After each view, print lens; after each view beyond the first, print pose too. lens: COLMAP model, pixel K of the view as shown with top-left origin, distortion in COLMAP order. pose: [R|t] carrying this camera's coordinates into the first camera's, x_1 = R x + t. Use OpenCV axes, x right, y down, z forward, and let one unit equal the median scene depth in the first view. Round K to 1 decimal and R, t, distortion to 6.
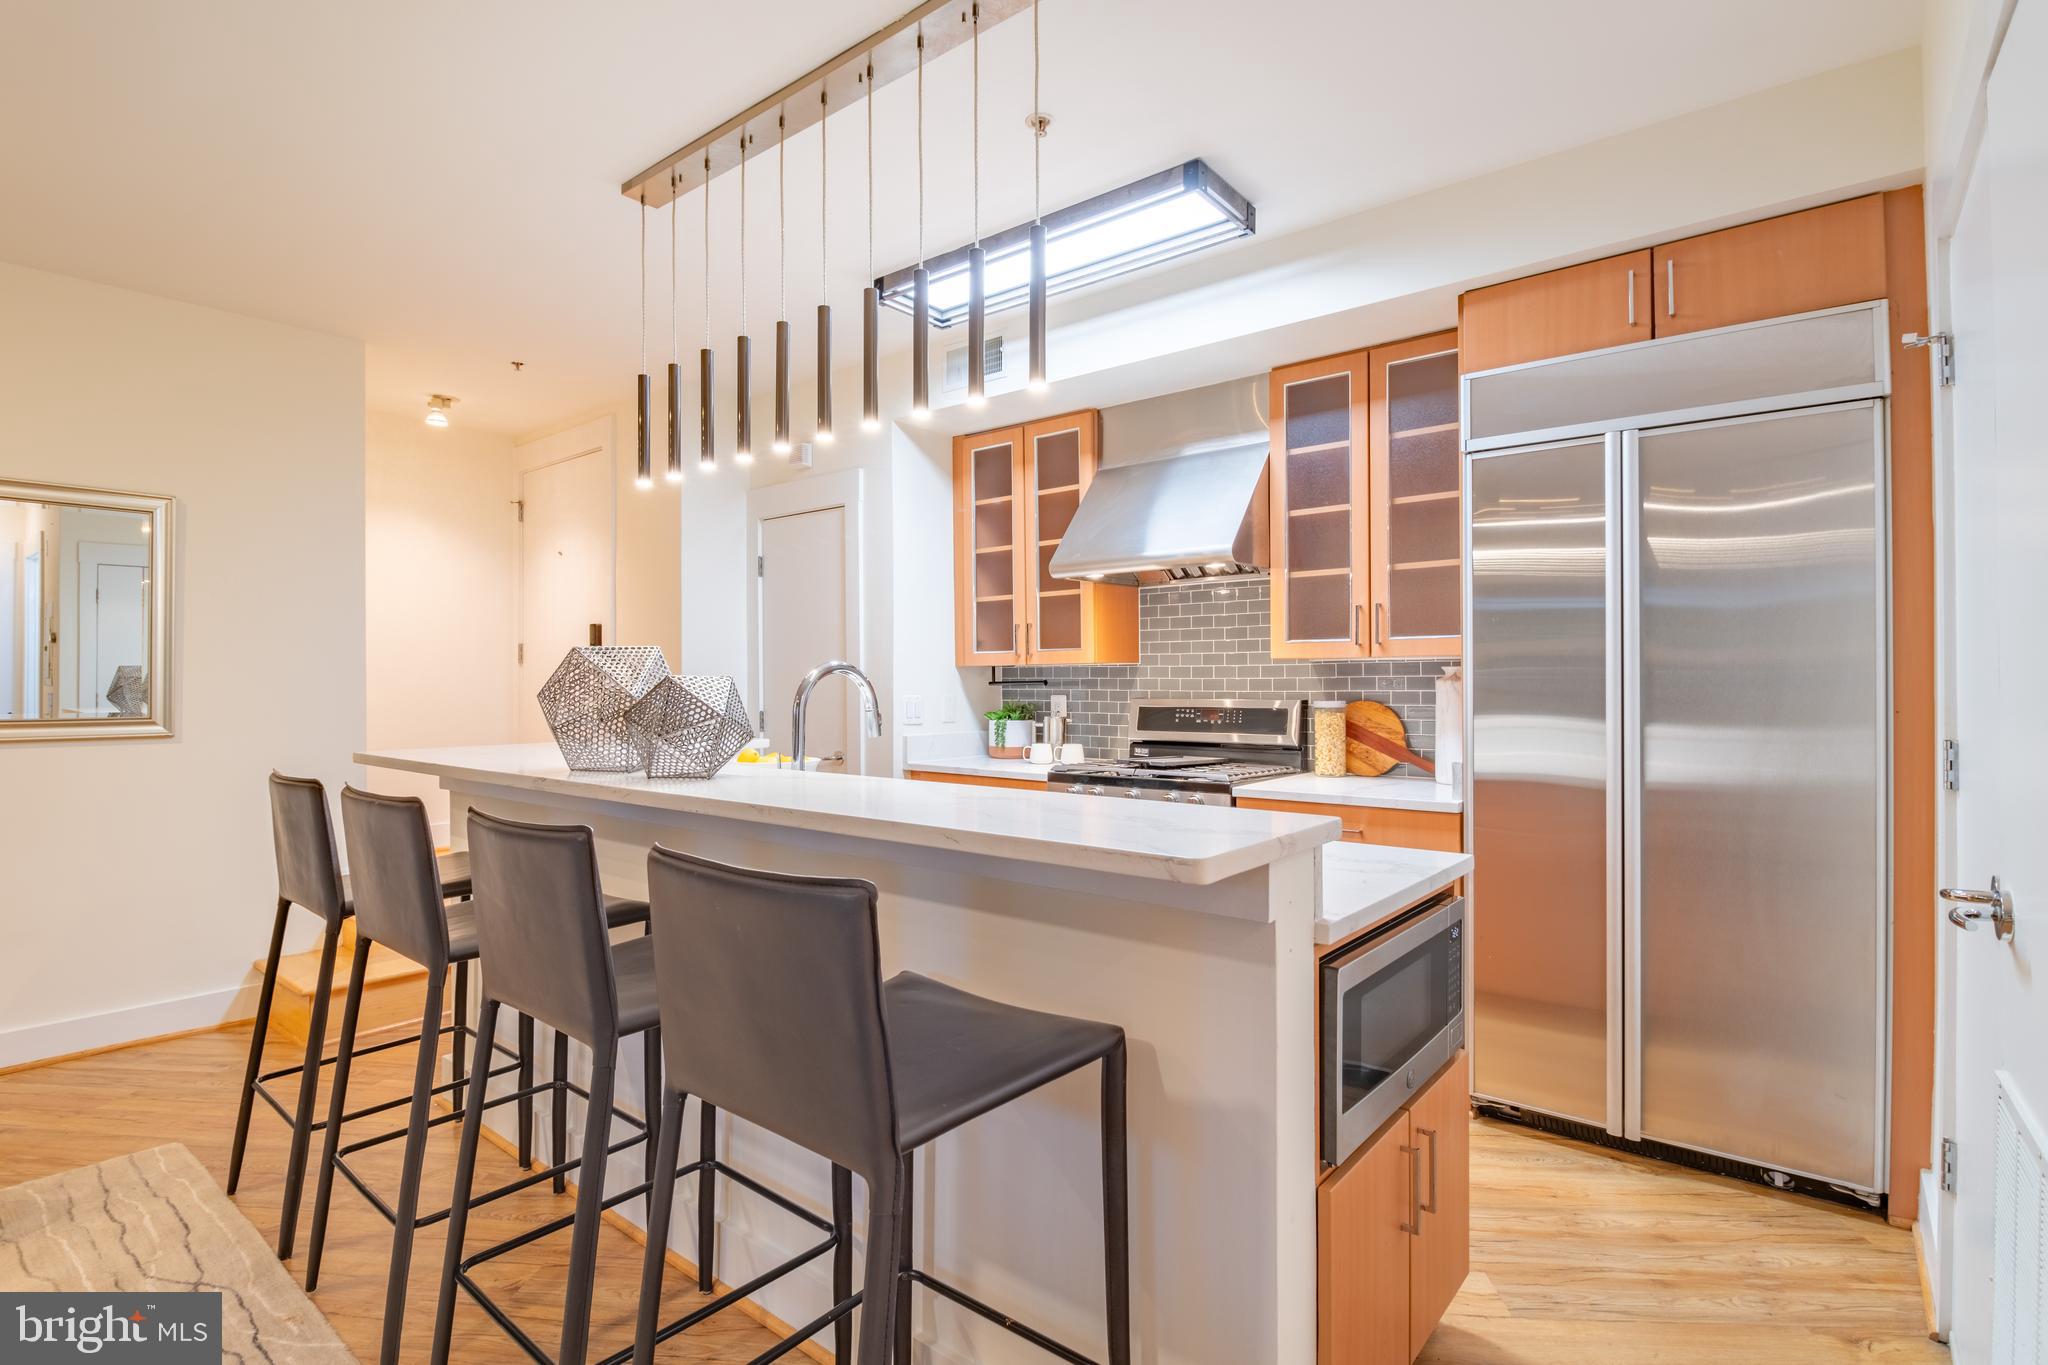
lens RADIAL K [[979.7, 0, 1028.3], [0, 979.7, 669.9], [0, 0, 1]] dist [0.003067, -0.016127]
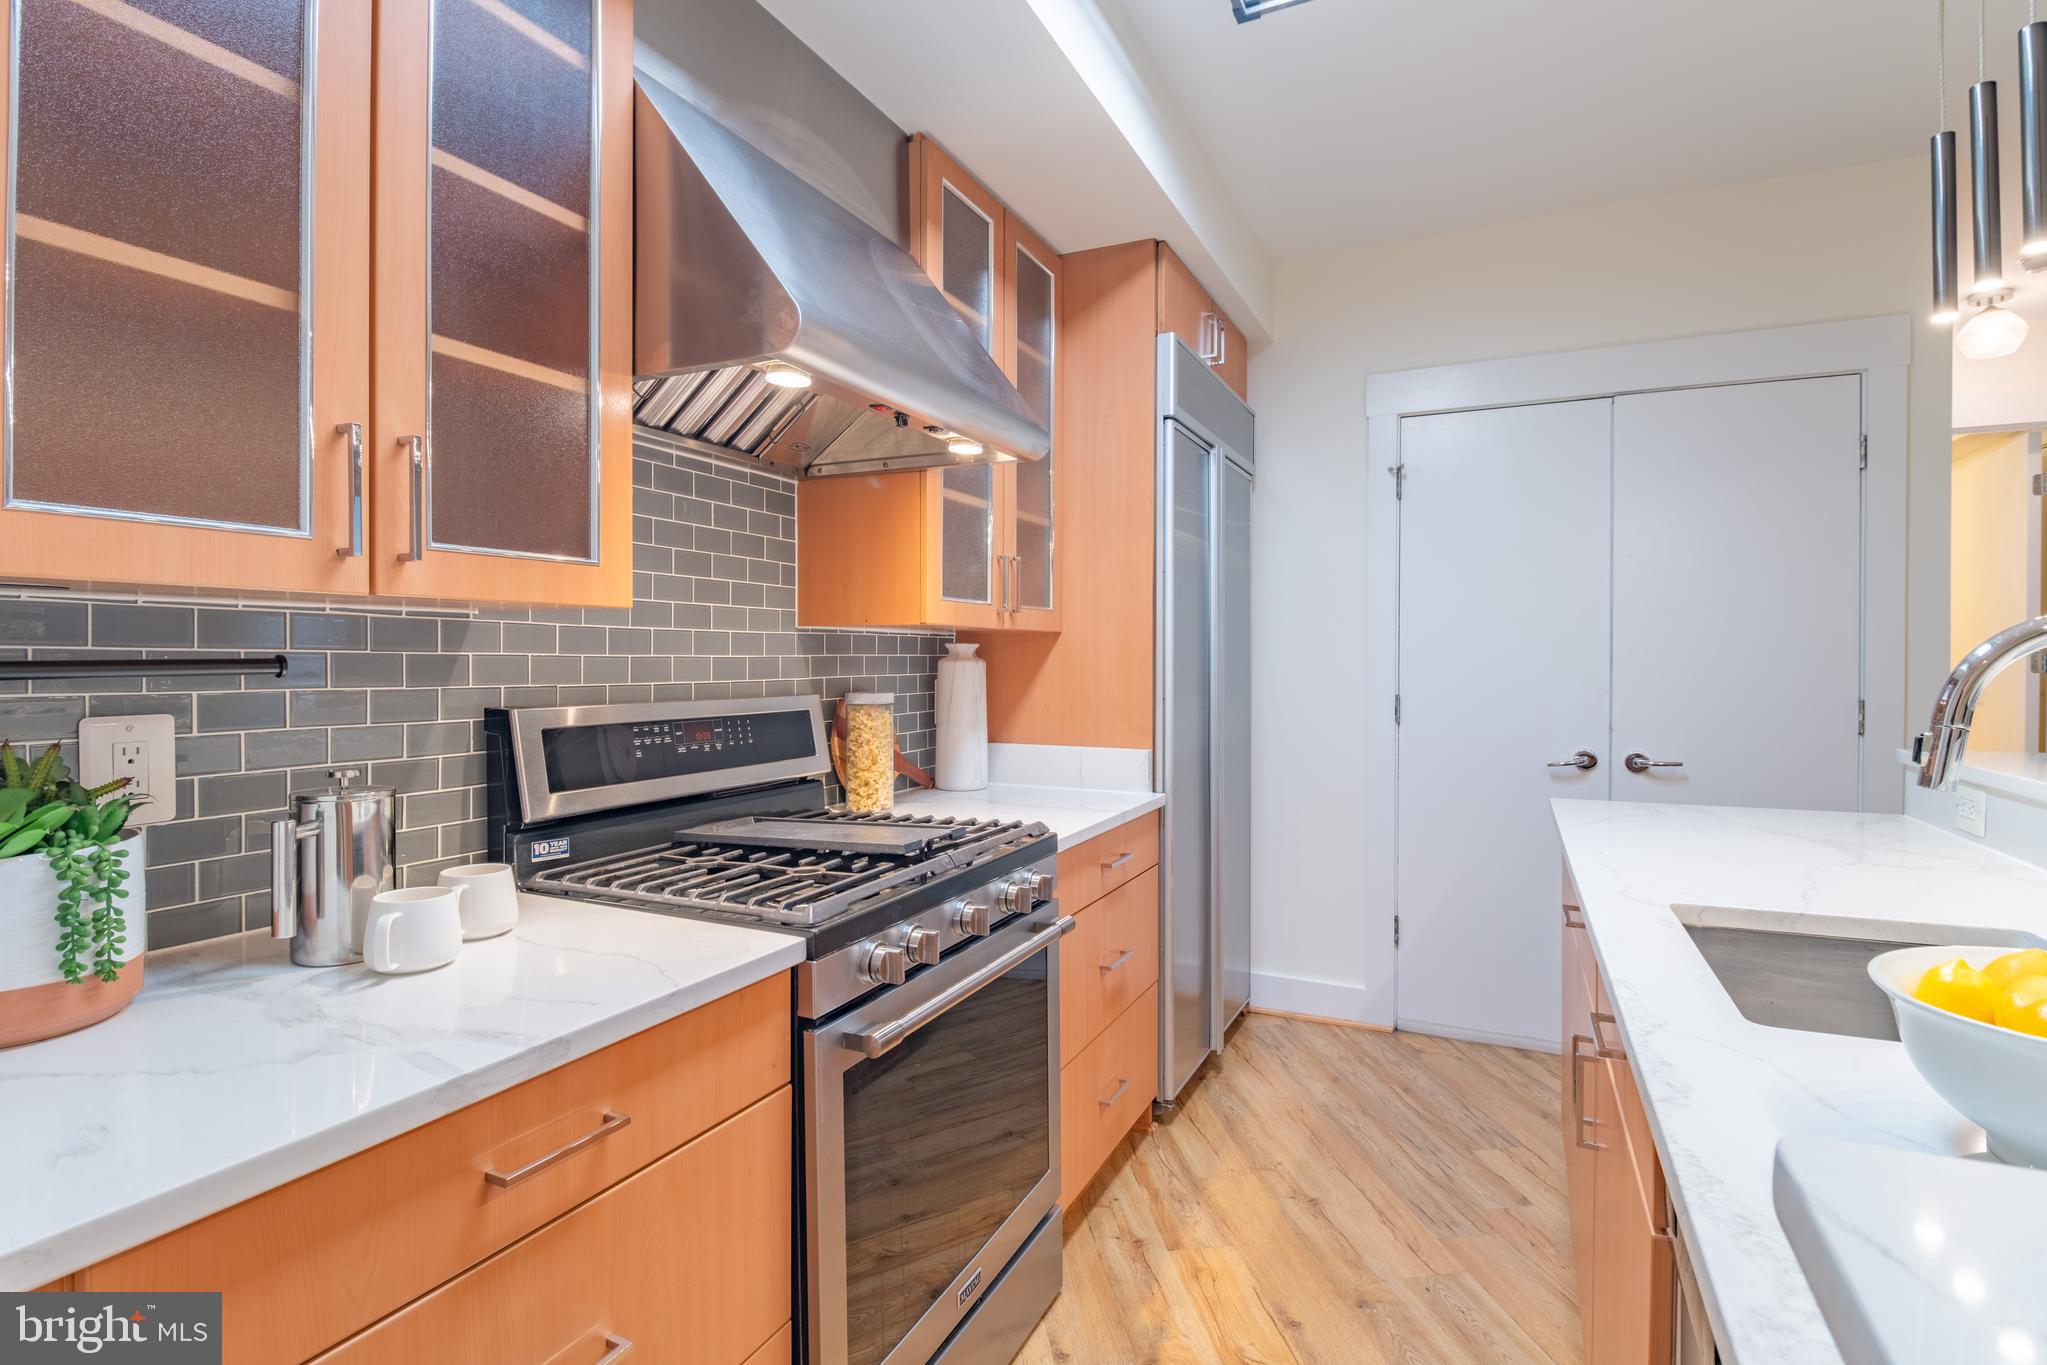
lens RADIAL K [[979.2, 0, 1027.8], [0, 979.2, 669.9], [0, 0, 1]] dist [0.003067, -0.016127]
pose [[-0.225434, -0.003231, 0.974253, -0.301588], [-0.005124, 0.999985, 0.002130, 0.013580], [-0.974245, -0.004512, -0.225447, 0.940750]]
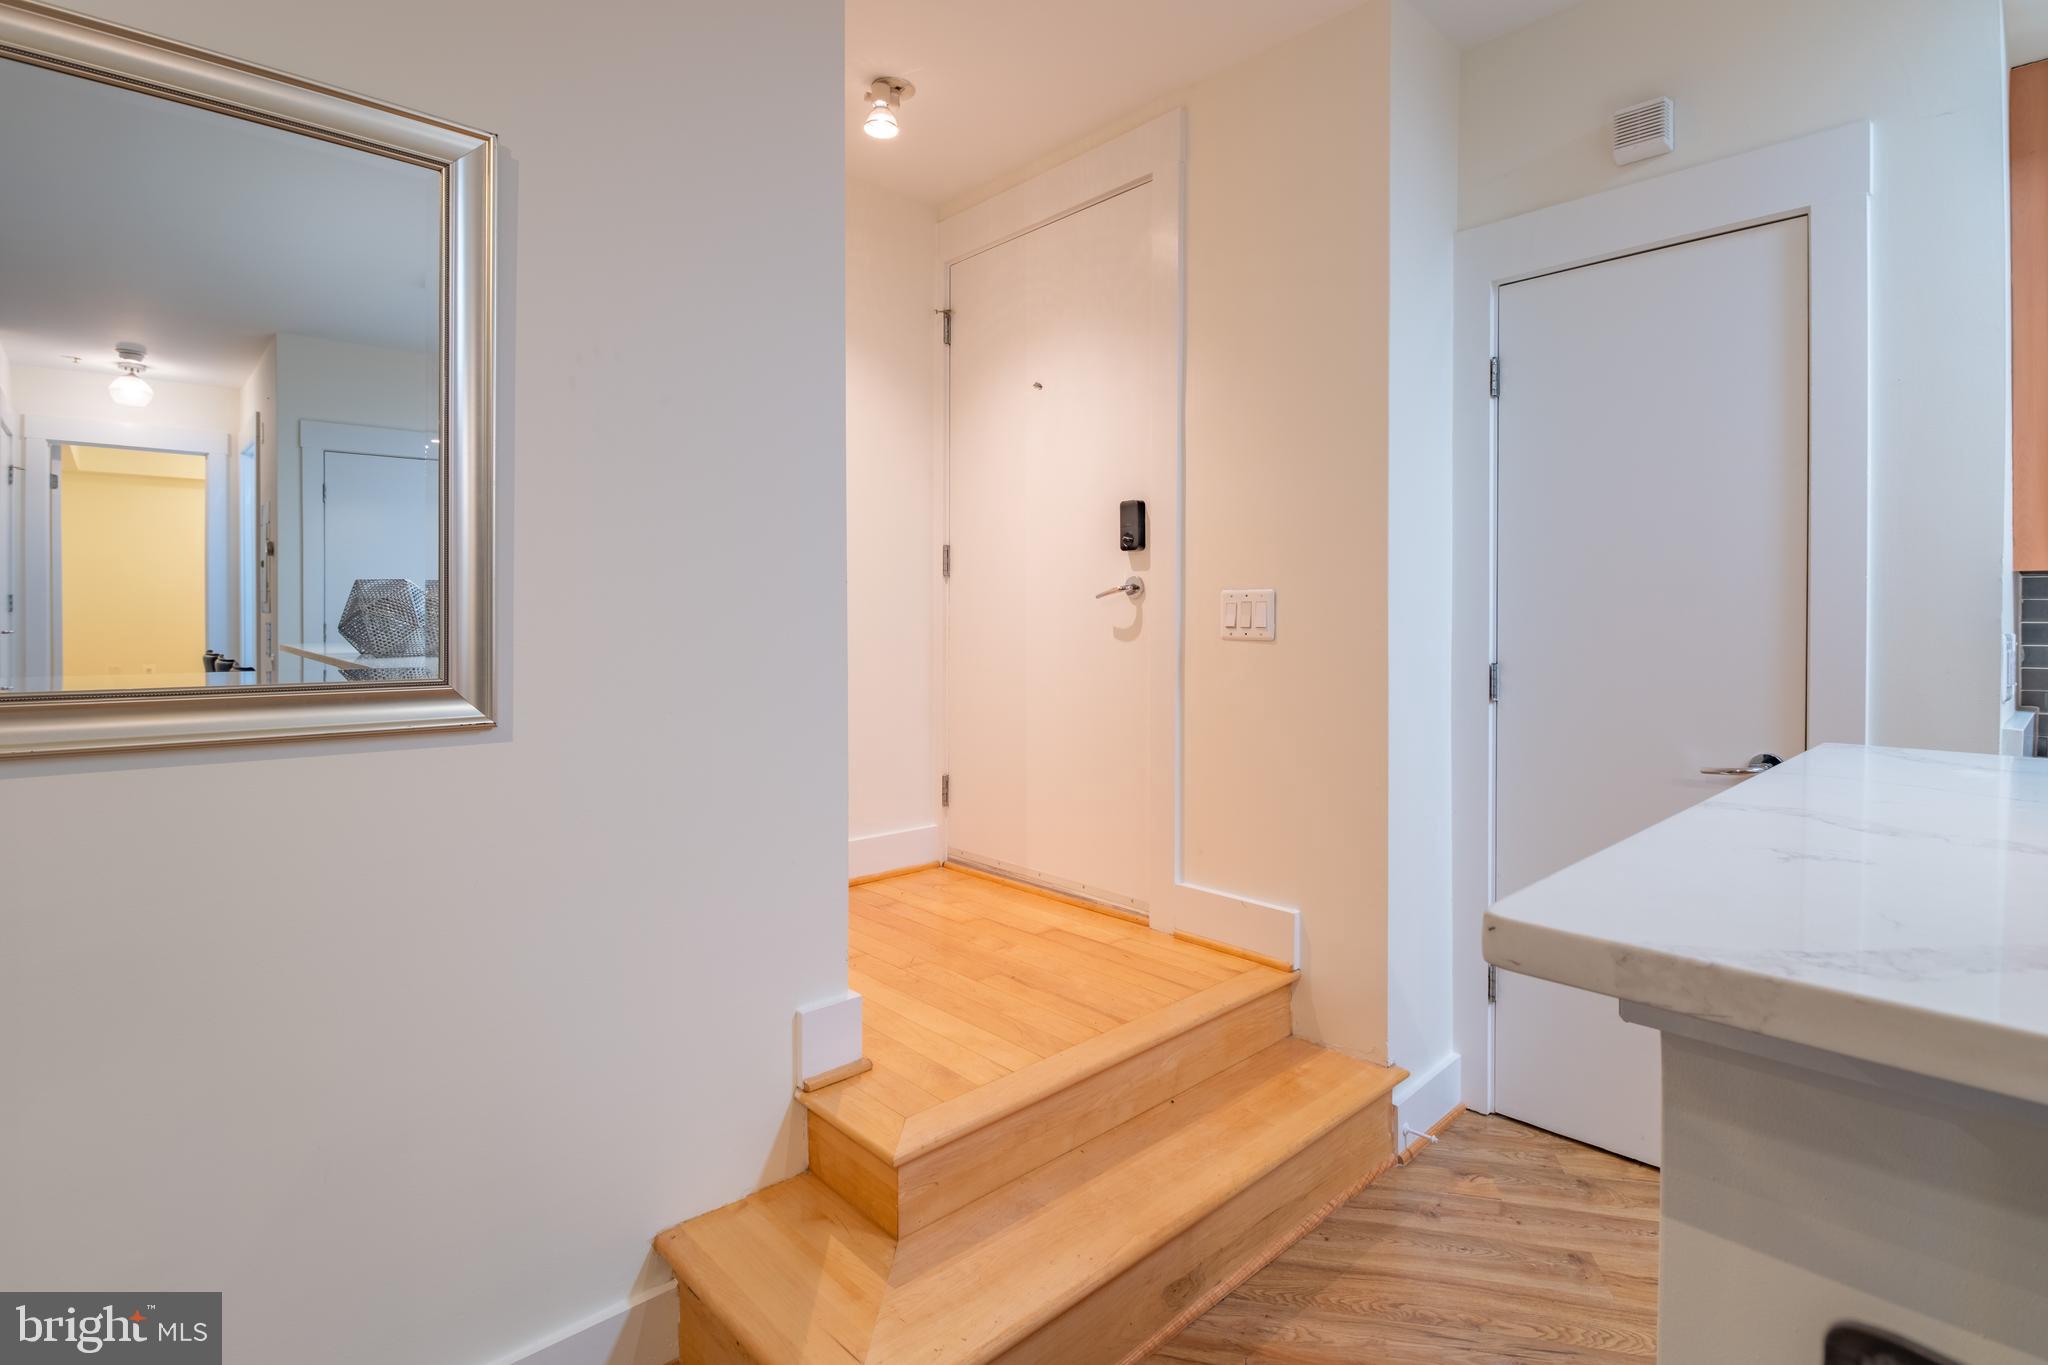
lens RADIAL K [[995.1, 0, 1022.8], [0, 995.1, 623.8], [0, 0, 1]] dist [-0.017653, -0.000034]
pose [[0.988842, 0.004550, -0.148902, -0.522919], [-0.001566, 0.999796, 0.020154, 0.014125], [0.148963, -0.019695, 0.988647, 0.543549]]
